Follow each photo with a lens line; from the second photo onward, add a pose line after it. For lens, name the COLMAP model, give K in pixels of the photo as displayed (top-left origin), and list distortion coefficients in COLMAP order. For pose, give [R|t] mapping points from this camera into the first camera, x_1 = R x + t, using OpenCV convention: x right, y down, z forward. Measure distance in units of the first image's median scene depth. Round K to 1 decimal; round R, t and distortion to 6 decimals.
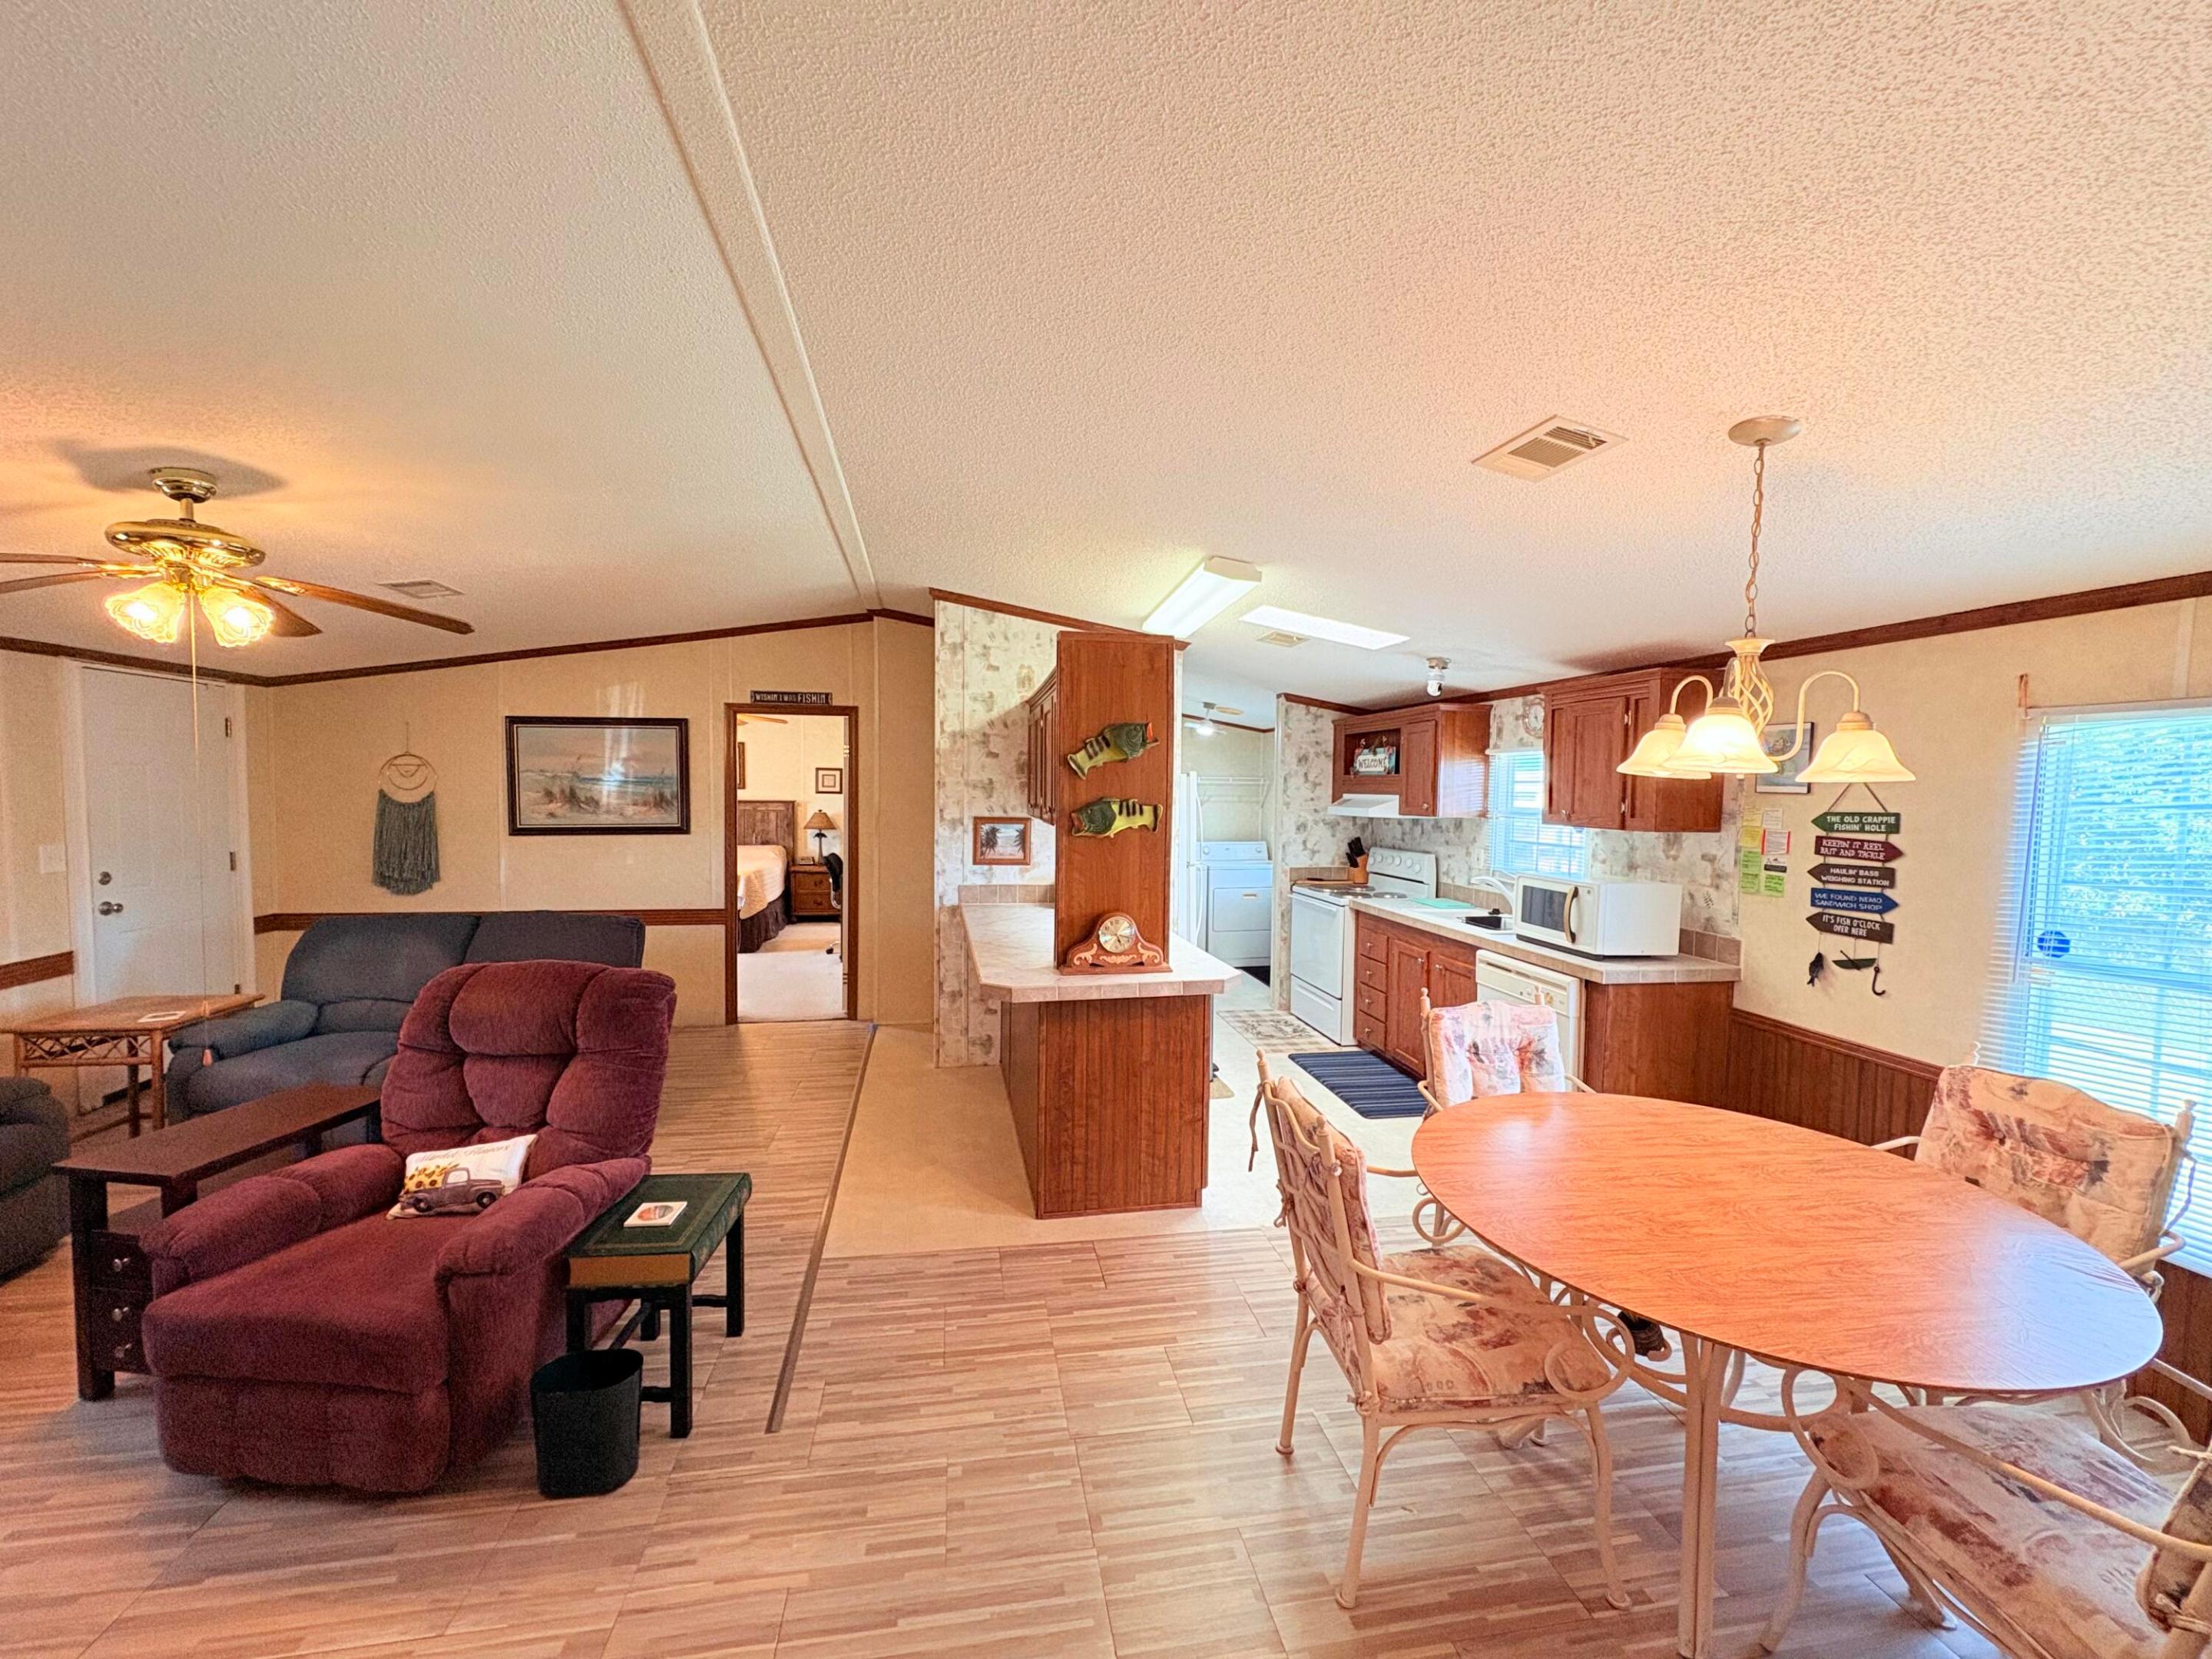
lens RADIAL K [[879.7, 0, 1106.2], [0, 879.7, 827.9], [0, 0, 1]] dist [-0.000230, -0.000015]
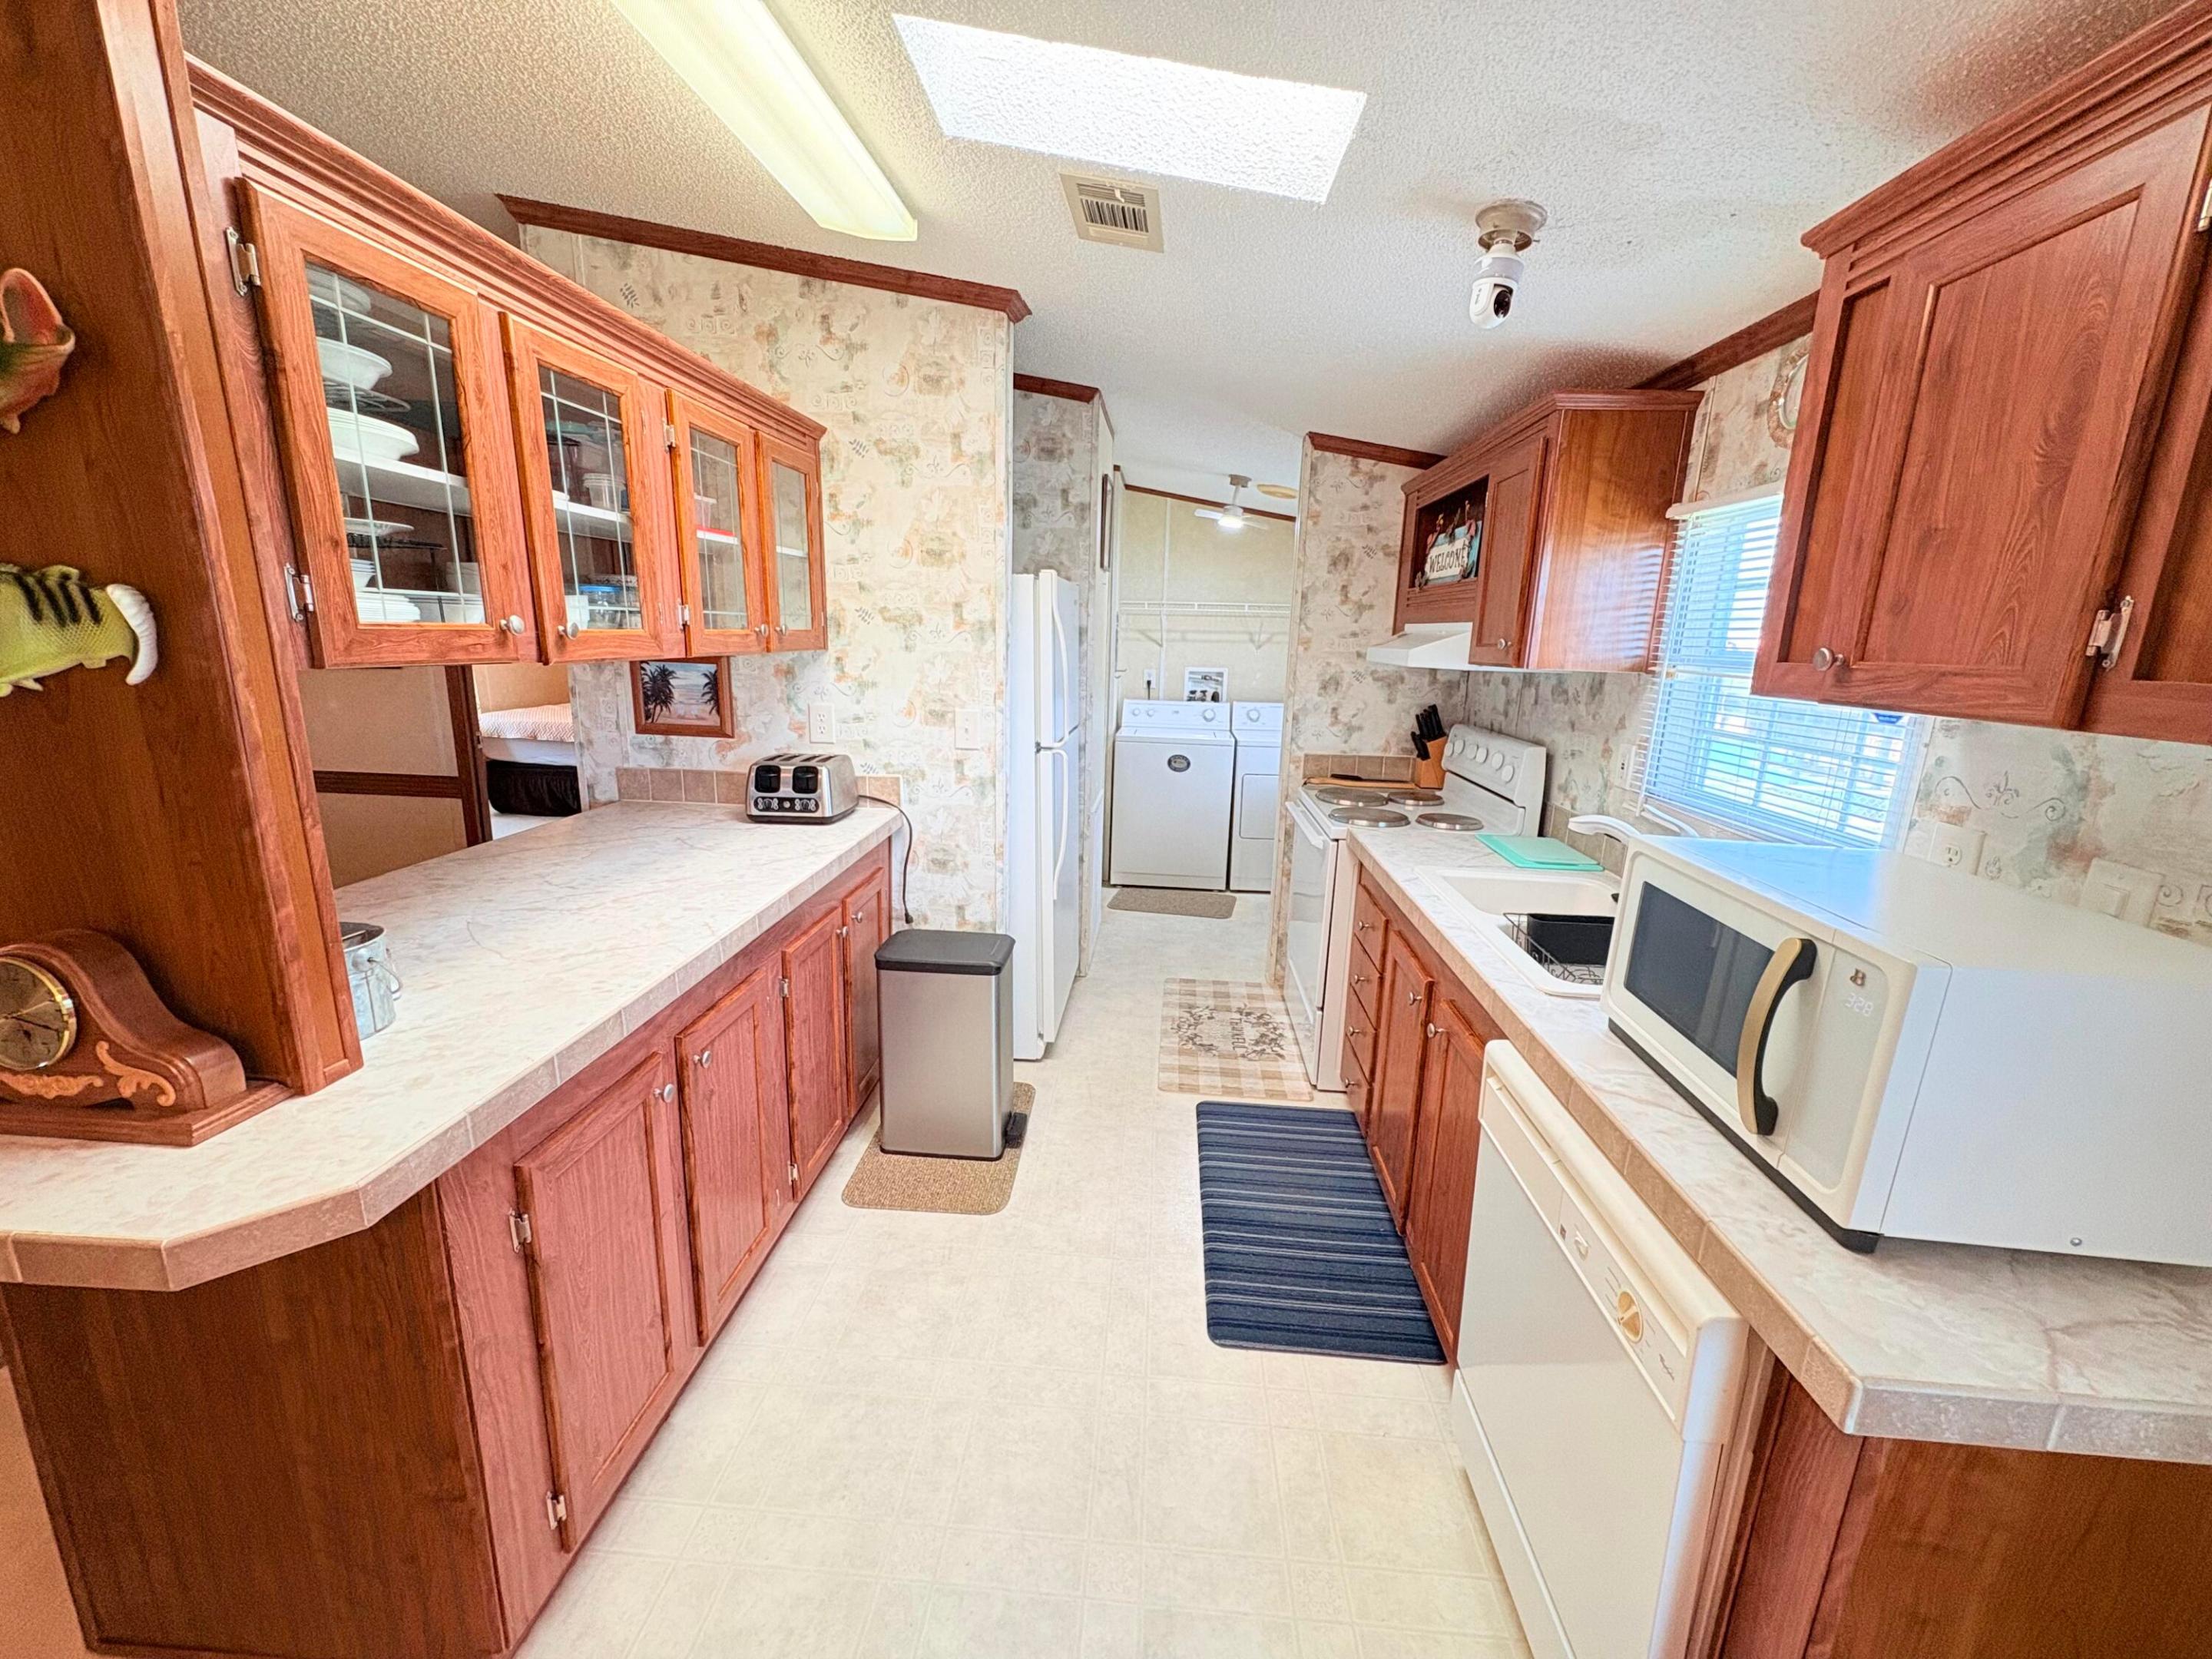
lens RADIAL K [[879.7, 0, 1106.2], [0, 879.7, 827.9], [0, 0, 1]] dist [-0.000230, -0.000015]
pose [[0.967146, 0.068765, -0.244743, 0.288522], [-0.026478, 0.984733, 0.172045, -0.004221], [0.252837, -0.159913, 0.954202, 0.515292]]
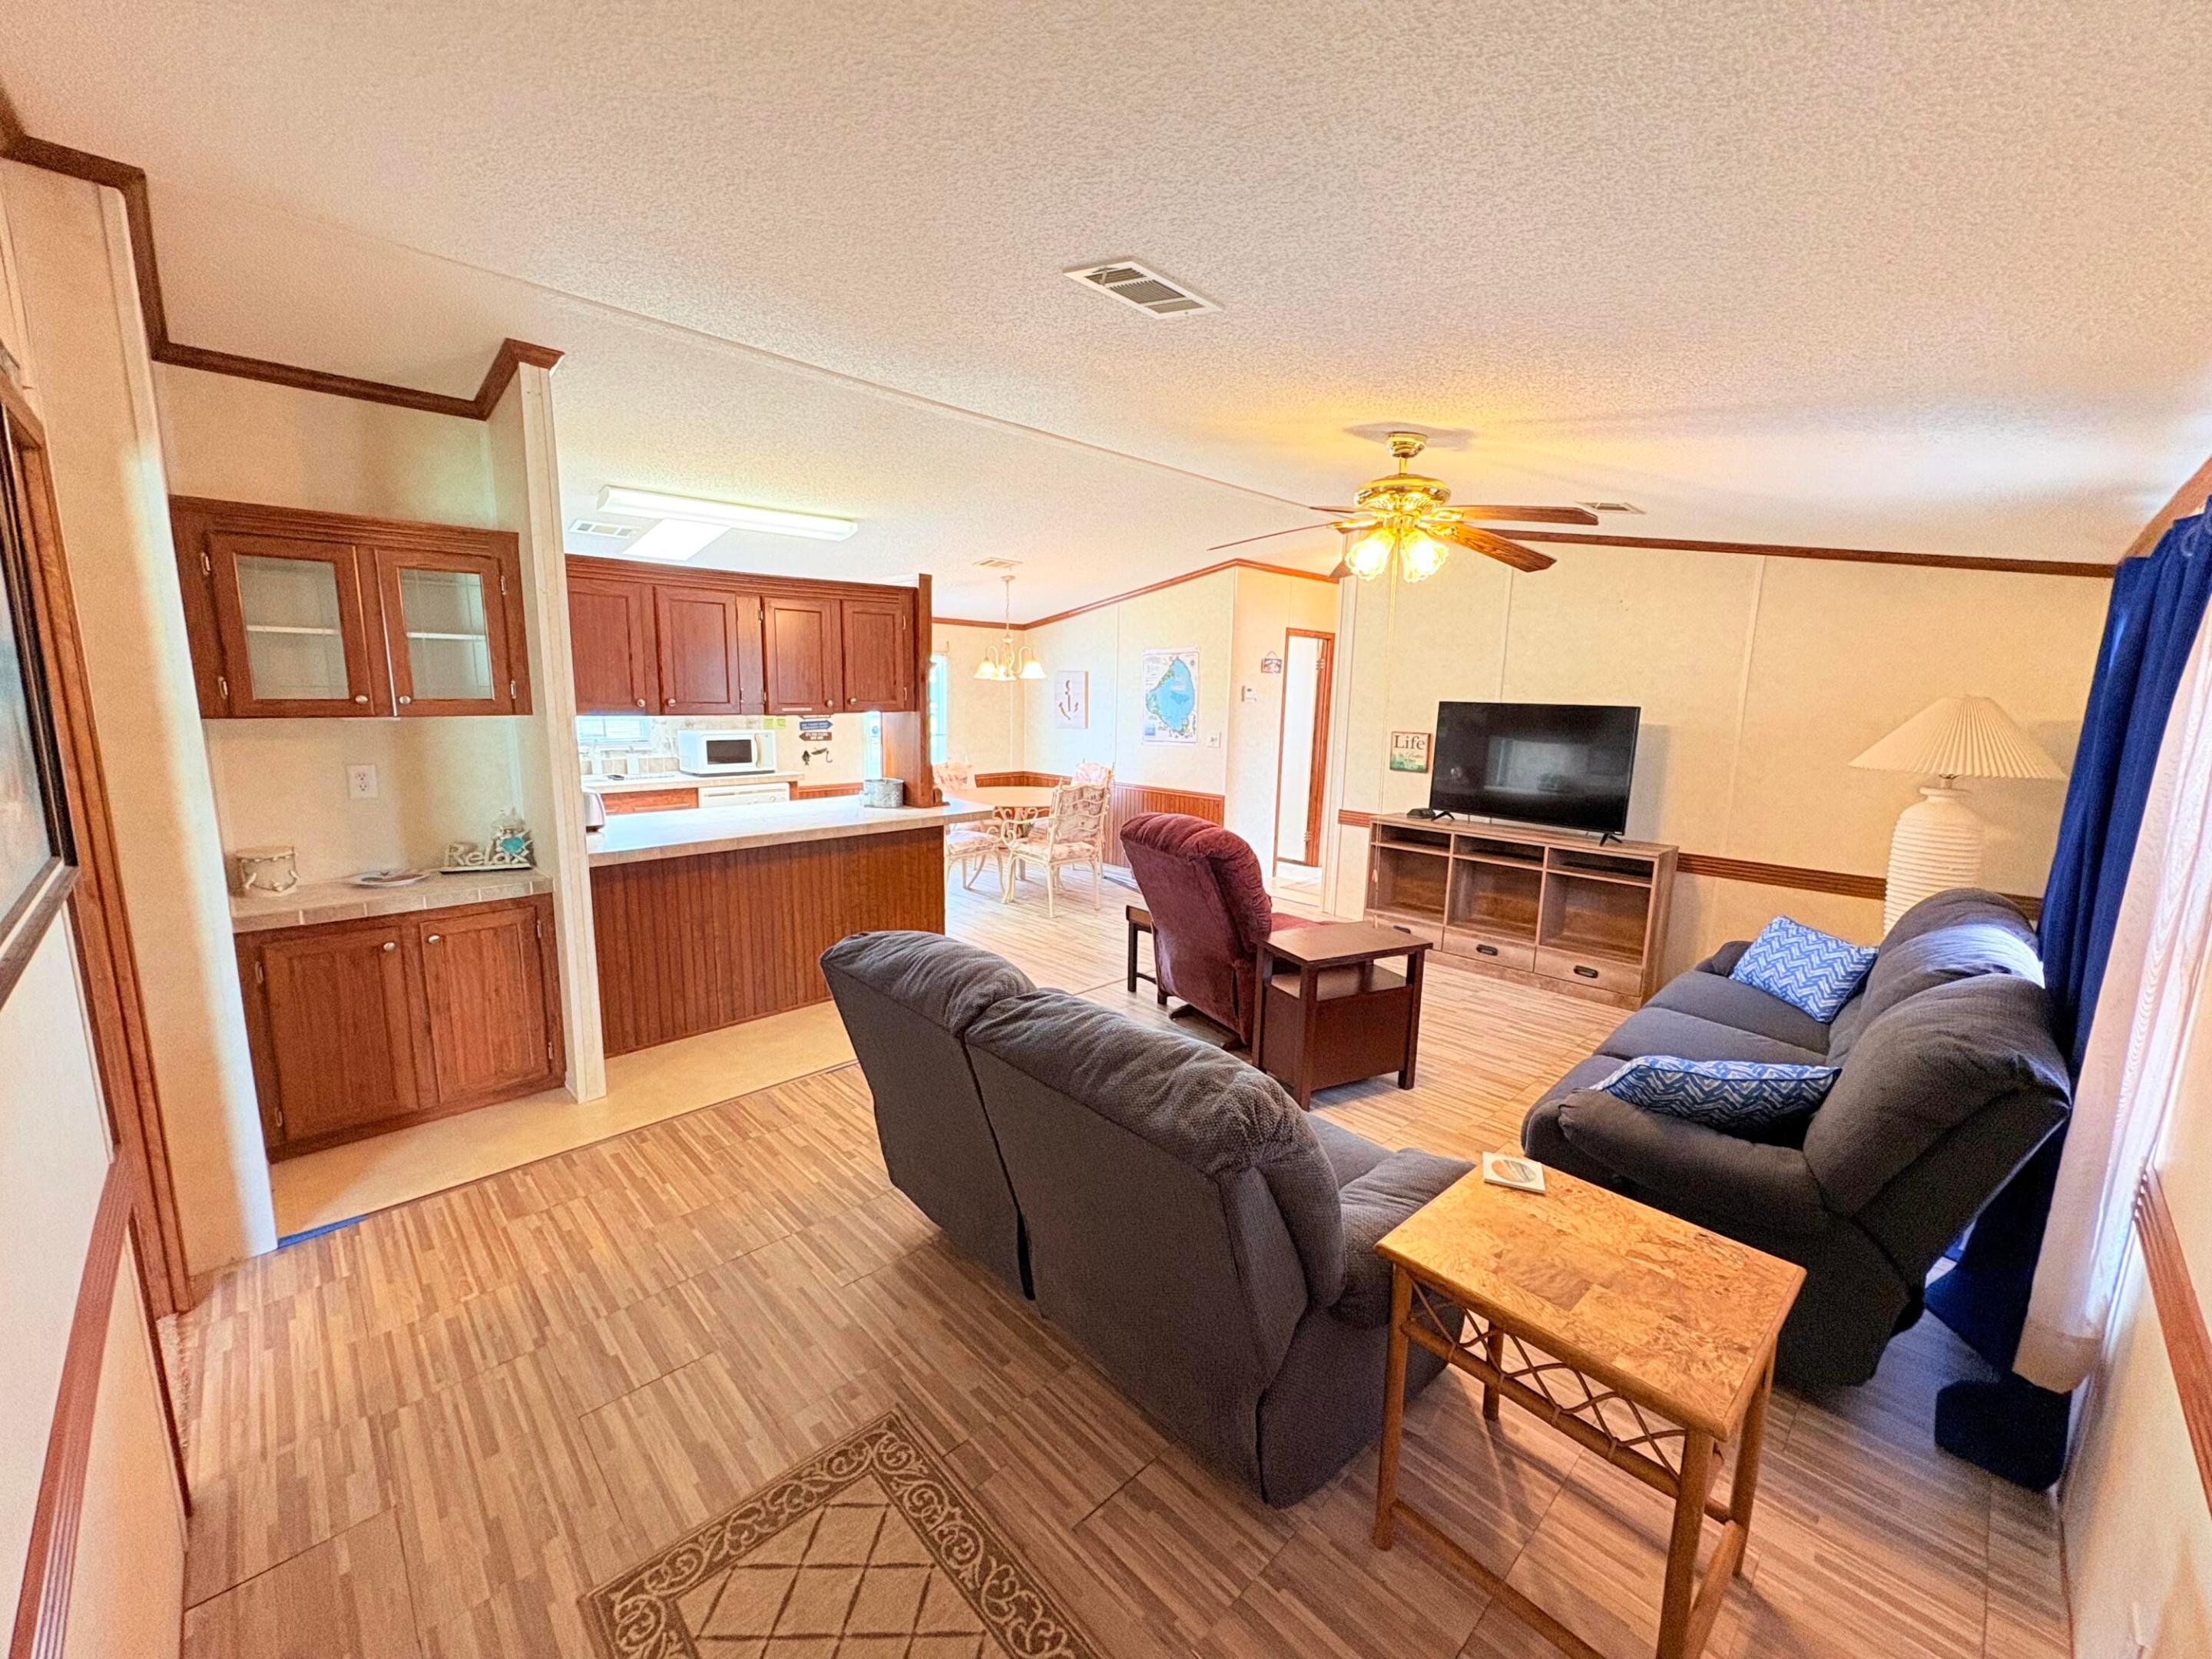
lens RADIAL K [[879.7, 0, 1106.2], [0, 879.7, 827.9], [0, 0, 1]] dist [-0.000230, -0.000015]
pose [[-0.556950, -0.156000, 0.815764, -0.933804], [0.013986, 0.980301, 0.197014, -0.060485], [-0.830428, 0.121136, -0.543797, 1.018675]]
